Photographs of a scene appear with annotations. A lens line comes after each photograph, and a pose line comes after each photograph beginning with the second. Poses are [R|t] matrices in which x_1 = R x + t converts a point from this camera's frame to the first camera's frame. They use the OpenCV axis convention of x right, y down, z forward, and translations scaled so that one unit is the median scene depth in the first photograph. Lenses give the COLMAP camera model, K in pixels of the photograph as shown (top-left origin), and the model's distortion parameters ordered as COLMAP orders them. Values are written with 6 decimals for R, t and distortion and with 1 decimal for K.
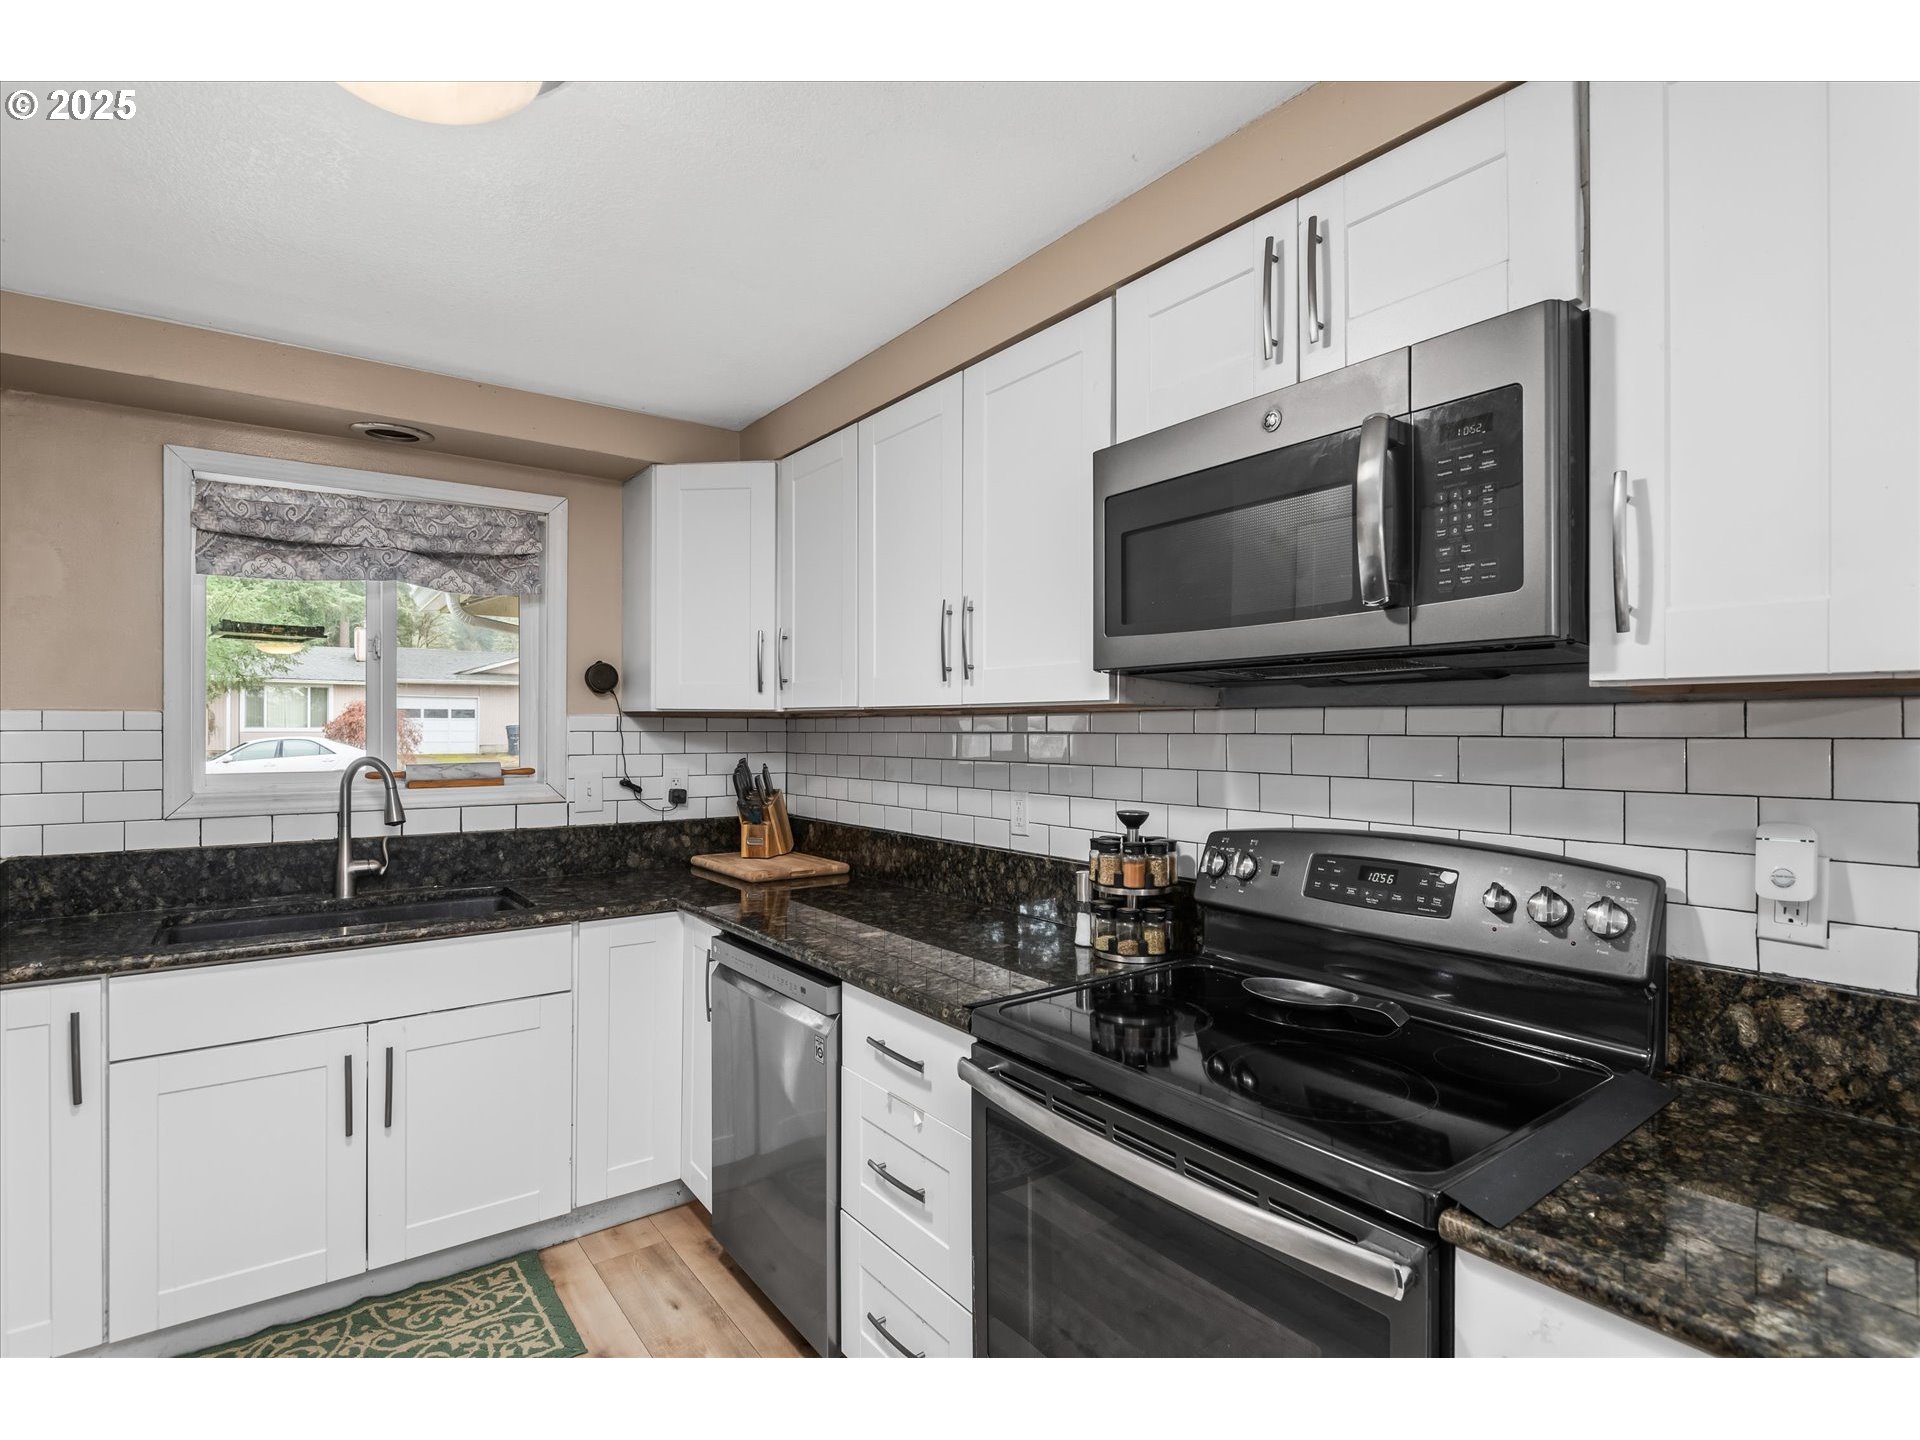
lens RADIAL K [[986.9, 0, 960.0], [0, 986.9, 720.0], [0, 0, 1]] dist [0.042348, -0.031172]
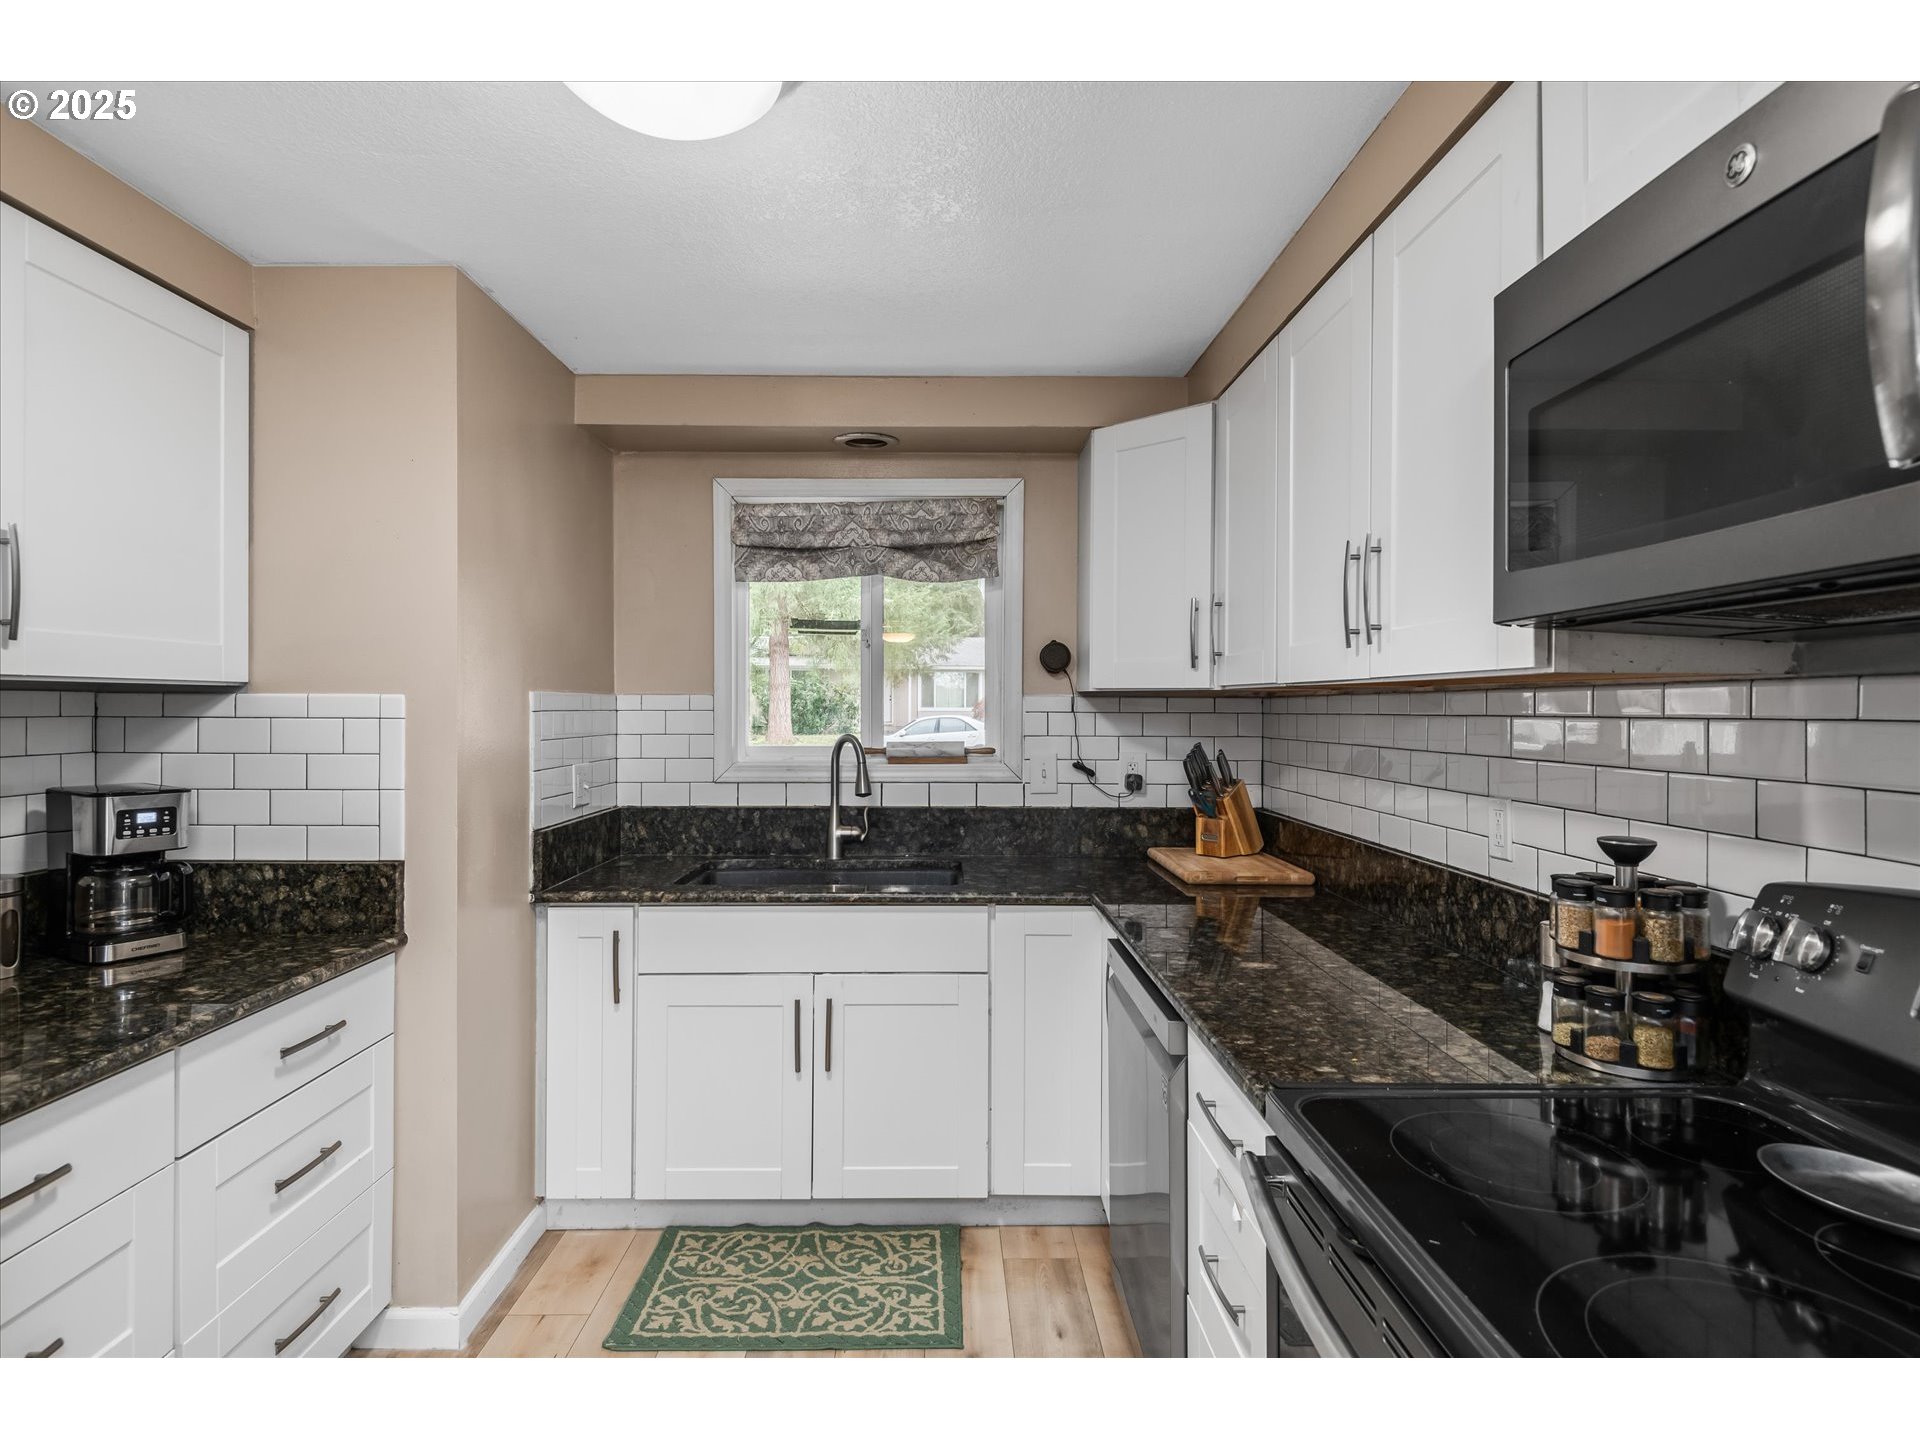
lens RADIAL K [[1014.1, 0, 943.3], [0, 1014.1, 705.4], [0, 0, 1]] dist [0.058524, -0.045869]
pose [[0.801312, -0.001171, -0.598246, 0.174738], [0.004056, 0.999986, 0.003474, 0.000918], [0.598233, -0.005210, 0.801305, 0.153376]]
